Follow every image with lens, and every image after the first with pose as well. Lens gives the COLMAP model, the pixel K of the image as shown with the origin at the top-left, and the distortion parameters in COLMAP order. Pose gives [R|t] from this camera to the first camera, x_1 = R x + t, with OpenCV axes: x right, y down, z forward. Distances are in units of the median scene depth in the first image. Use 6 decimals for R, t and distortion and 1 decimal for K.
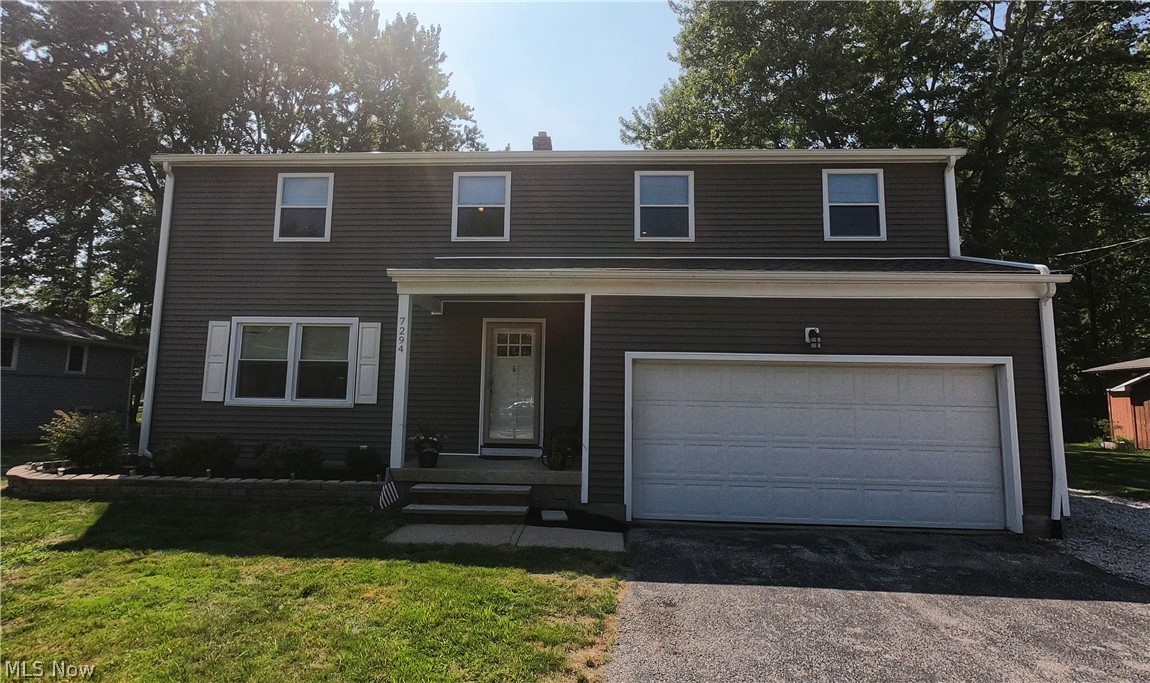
lens RADIAL K [[550.9, 0, 575.0], [0, 550.9, 341.5], [0, 0, 1]] dist [-0.003176, -0.000247]
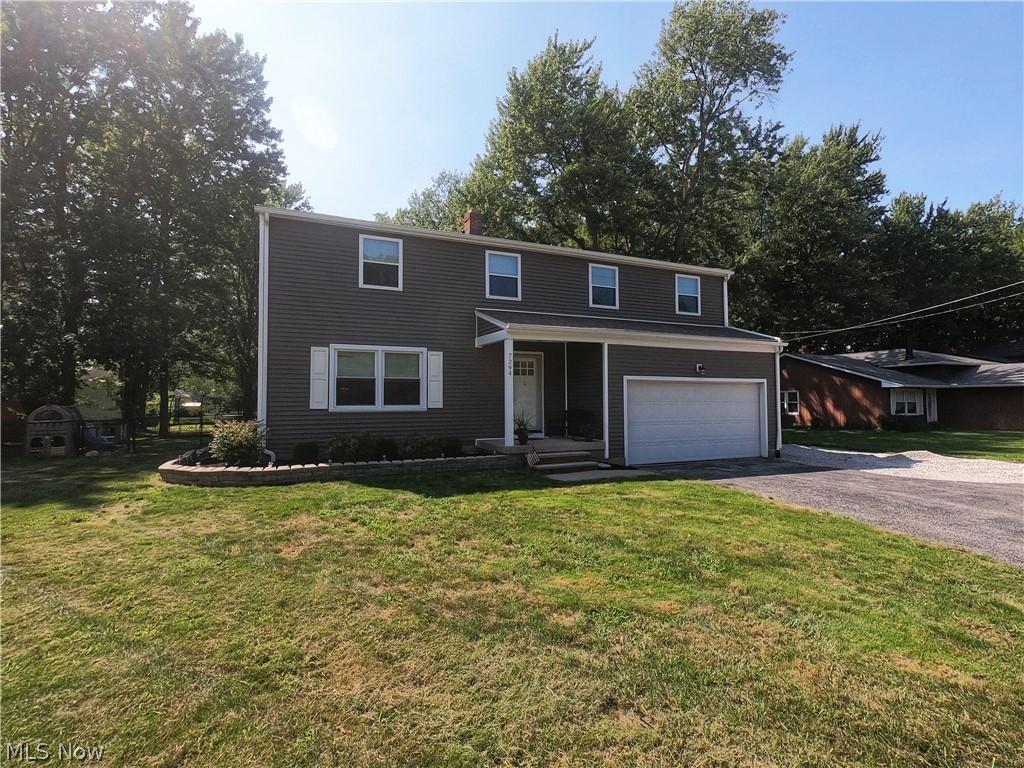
lens RADIAL K [[444.9, 0, 512.0], [0, 444.9, 384.0], [0, 0, 1]] dist [0.000647, -0.000065]
pose [[0.905303, -0.004214, 0.424745, -0.685952], [-0.028980, 0.997008, 0.071661, -0.038992], [-0.423776, -0.077184, 0.902472, -0.137308]]
